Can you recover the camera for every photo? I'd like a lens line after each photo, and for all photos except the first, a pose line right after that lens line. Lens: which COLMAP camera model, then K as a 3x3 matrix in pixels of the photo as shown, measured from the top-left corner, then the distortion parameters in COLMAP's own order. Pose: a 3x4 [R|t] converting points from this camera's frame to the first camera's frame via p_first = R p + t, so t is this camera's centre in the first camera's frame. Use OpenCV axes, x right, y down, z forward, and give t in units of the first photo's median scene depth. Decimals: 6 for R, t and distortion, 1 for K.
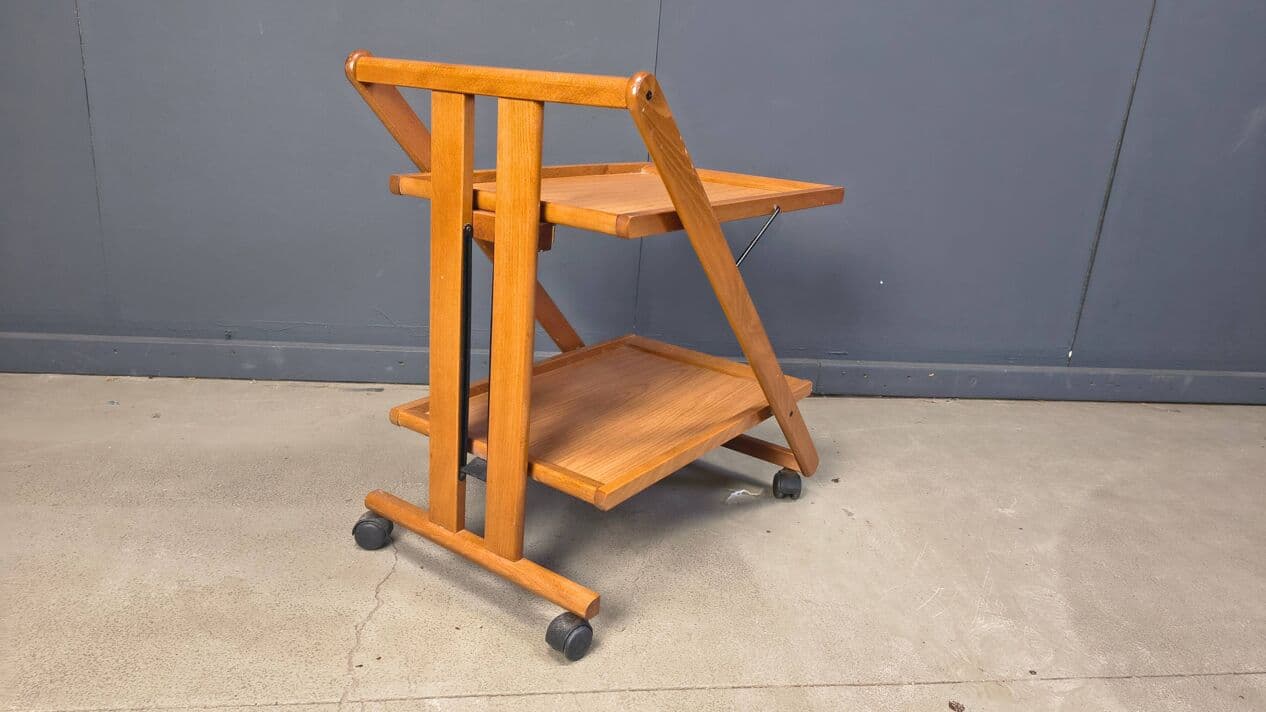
lens RADIAL K [[878.0, 0, 627.4], [0, 878.0, 374.9], [0, 0, 1]] dist [0.063681, -0.079936]
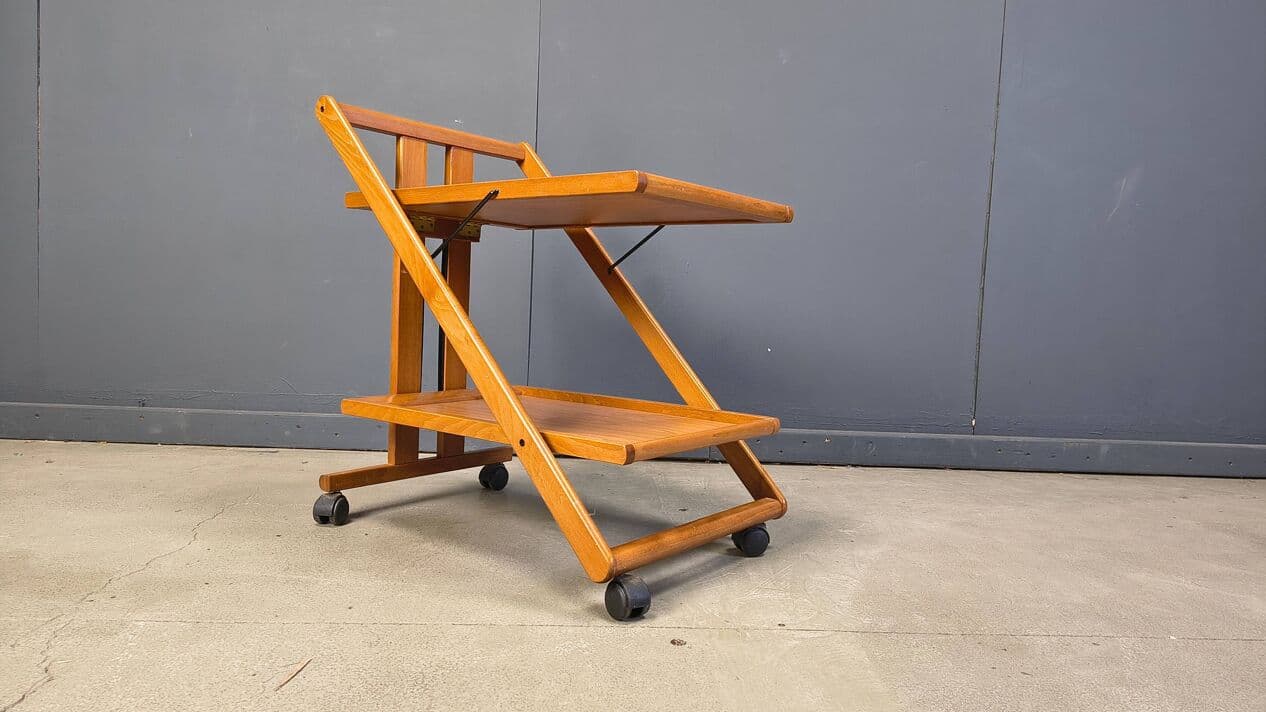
lens RADIAL K [[878.0, 0, 629.4], [0, 878.0, 352.0], [0, 0, 1]] dist [0.063681, -0.079936]
pose [[0.996843, -0.026661, -0.074782, 0.314909], [0.006875, 0.967377, -0.253247, 0.245913], [0.079095, 0.251933, 0.964507, -0.010021]]
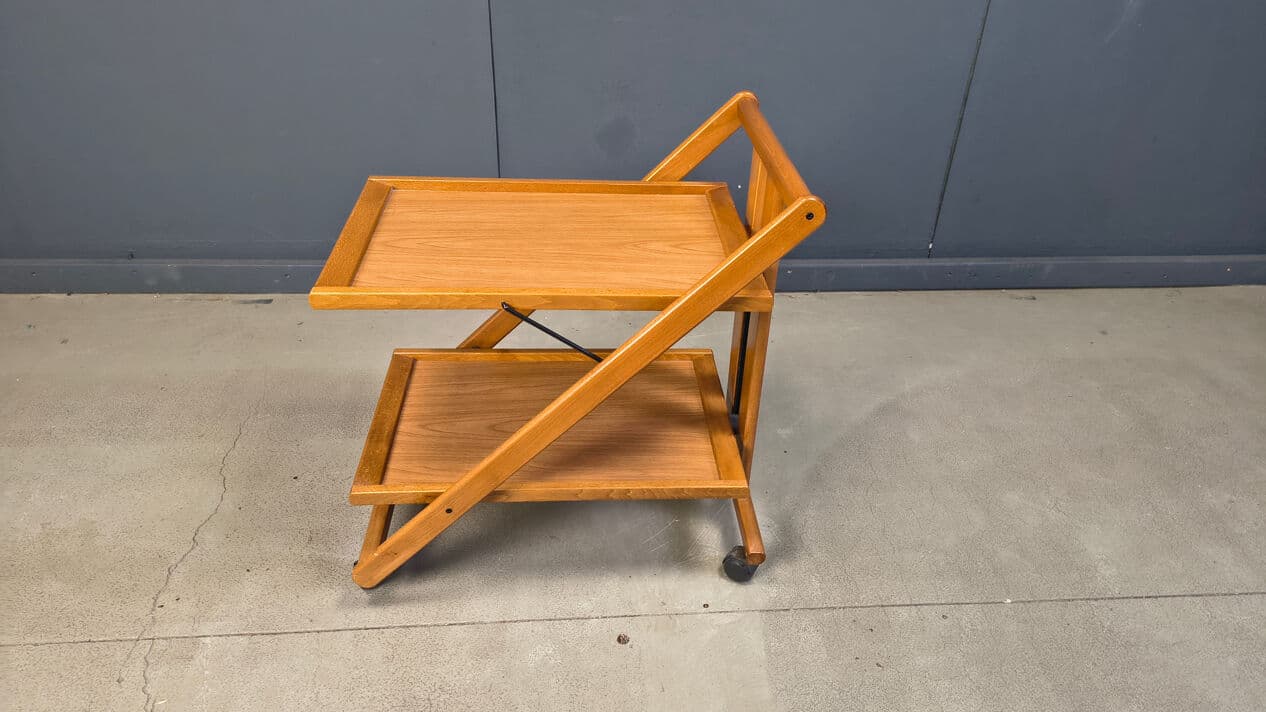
lens RADIAL K [[878.0, 0, 646.0], [0, 878.0, 354.9], [0, 0, 1]] dist [0.063681, -0.079936]
pose [[0.997752, -0.000671, -0.067005, 0.386546], [0.017004, 0.969756, 0.243484, -0.261195], [0.064815, -0.244076, 0.967588, -0.096821]]
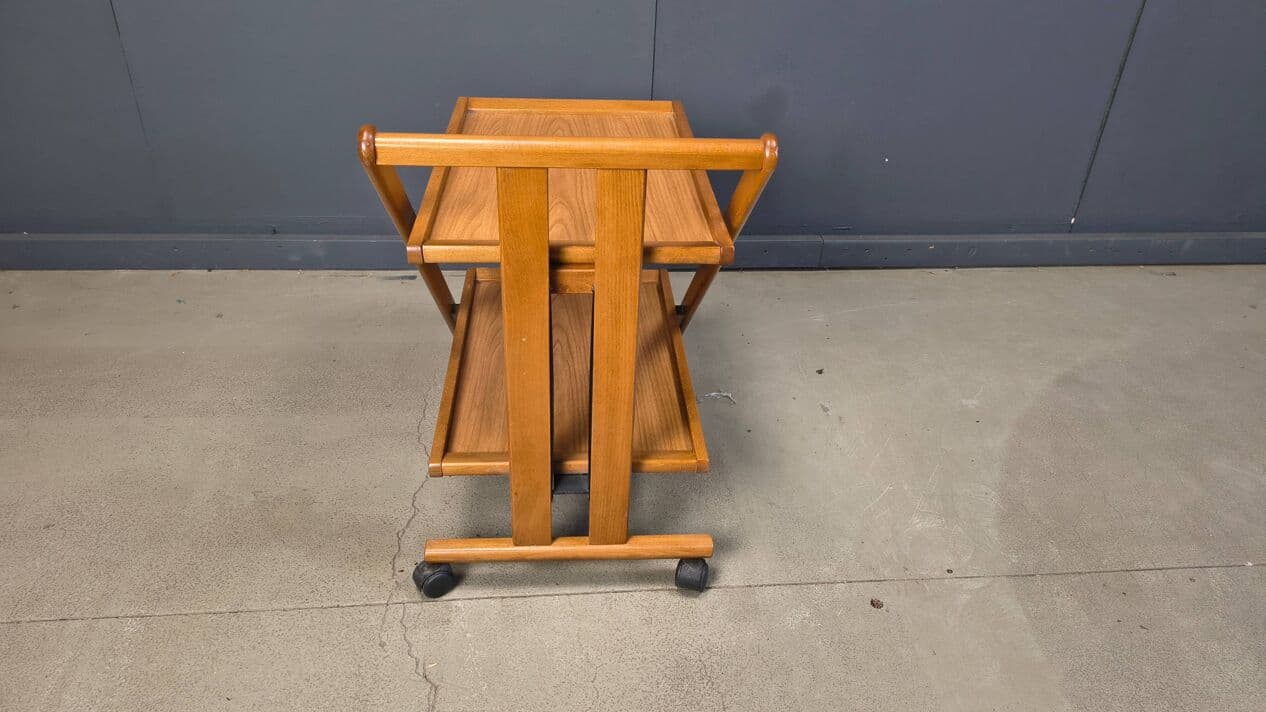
lens RADIAL K [[878.0, 0, 634.7], [0, 878.0, 357.8], [0, 0, 1]] dist [0.063681, -0.079936]
pose [[0.998298, -0.004577, -0.058145, 0.083984], [0.018424, 0.970620, 0.239912, -0.208093], [0.055339, -0.240575, 0.969052, -0.105886]]
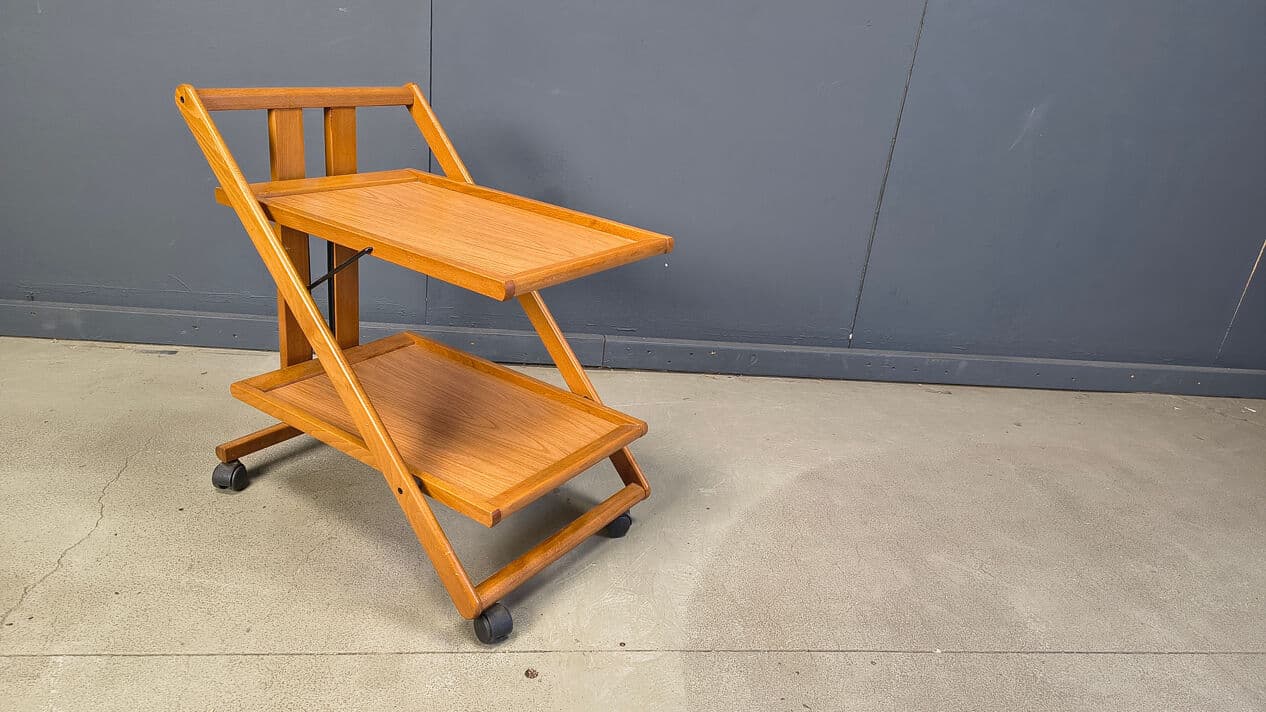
lens RADIAL K [[878.0, 0, 627.3], [0, 878.0, 369.7], [0, 0, 1]] dist [0.063681, -0.079936]
pose [[0.999376, 0.035262, 0.001795, 0.379952], [-0.035294, 0.996330, 0.077982, -0.093619], [0.000962, -0.077997, 0.996953, -0.097615]]
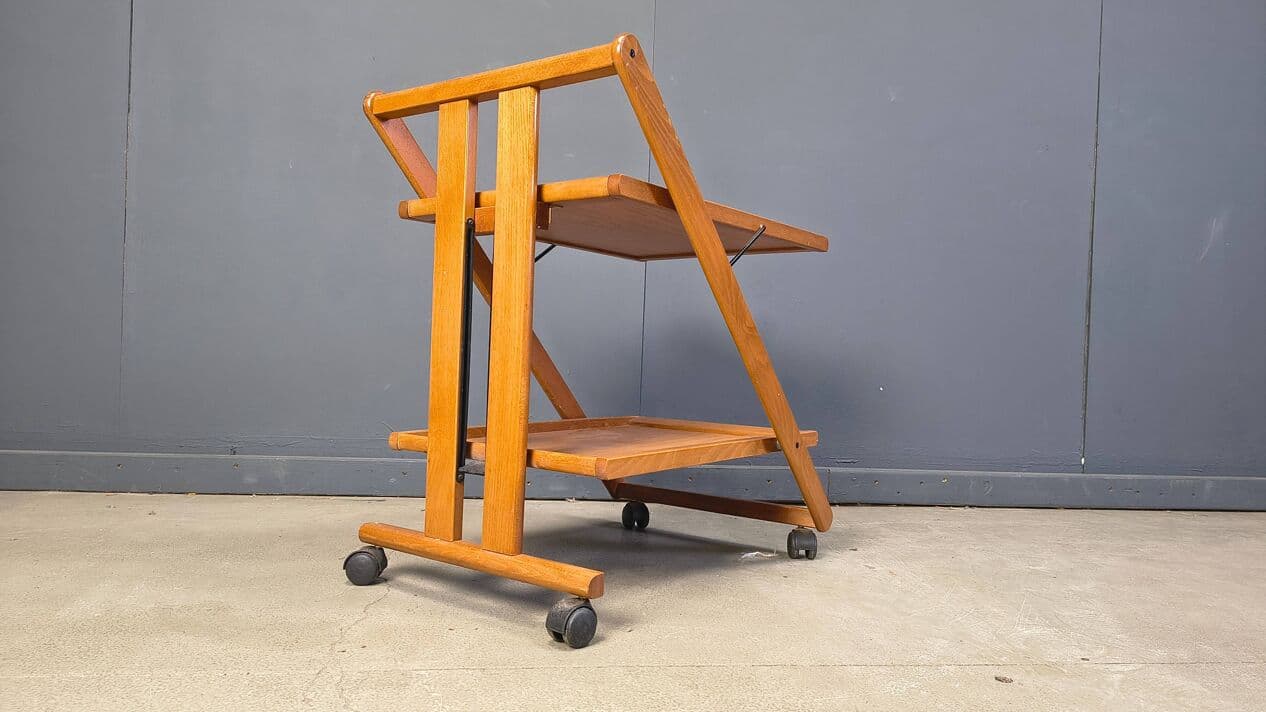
lens RADIAL K [[878.0, 0, 629.3], [0, 878.0, 369.3], [0, 0, 1]] dist [0.063681, -0.079936]
pose [[0.999280, -0.037596, -0.005090, 0.007354], [0.034326, 0.953084, -0.300752, 0.262660], [0.016158, 0.300361, 0.953689, 0.035538]]
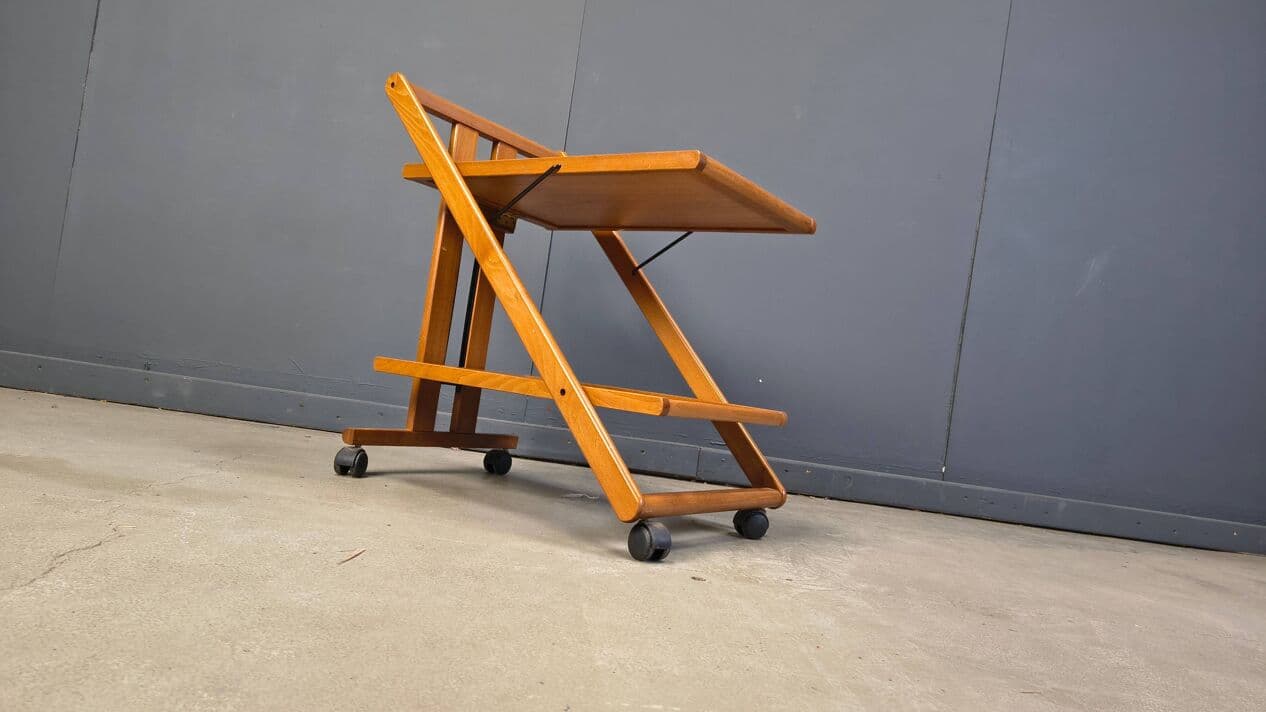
lens RADIAL K [[878.0, 0, 635.2], [0, 878.0, 360.9], [0, 0, 1]] dist [0.063681, -0.079936]
pose [[0.997385, 0.070390, -0.016408, 0.233711], [-0.071833, 0.940239, -0.332851, 0.382138], [-0.008002, 0.333160, 0.942837, -0.048100]]
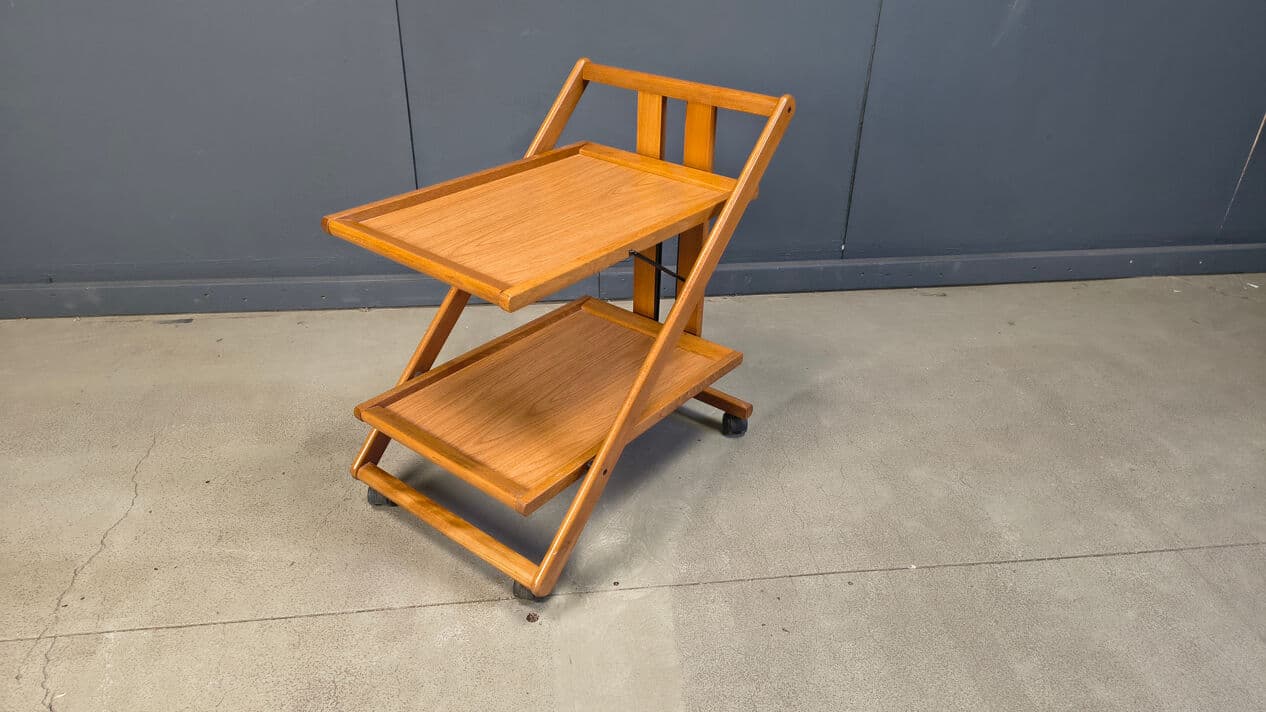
lens RADIAL K [[878.0, 0, 627.3], [0, 878.0, 354.1], [0, 0, 1]] dist [0.063681, -0.079936]
pose [[0.998407, -0.040826, -0.038955, 0.452755], [0.047522, 0.980572, 0.190315, -0.185786], [0.030429, -0.191863, 0.980950, -0.134367]]
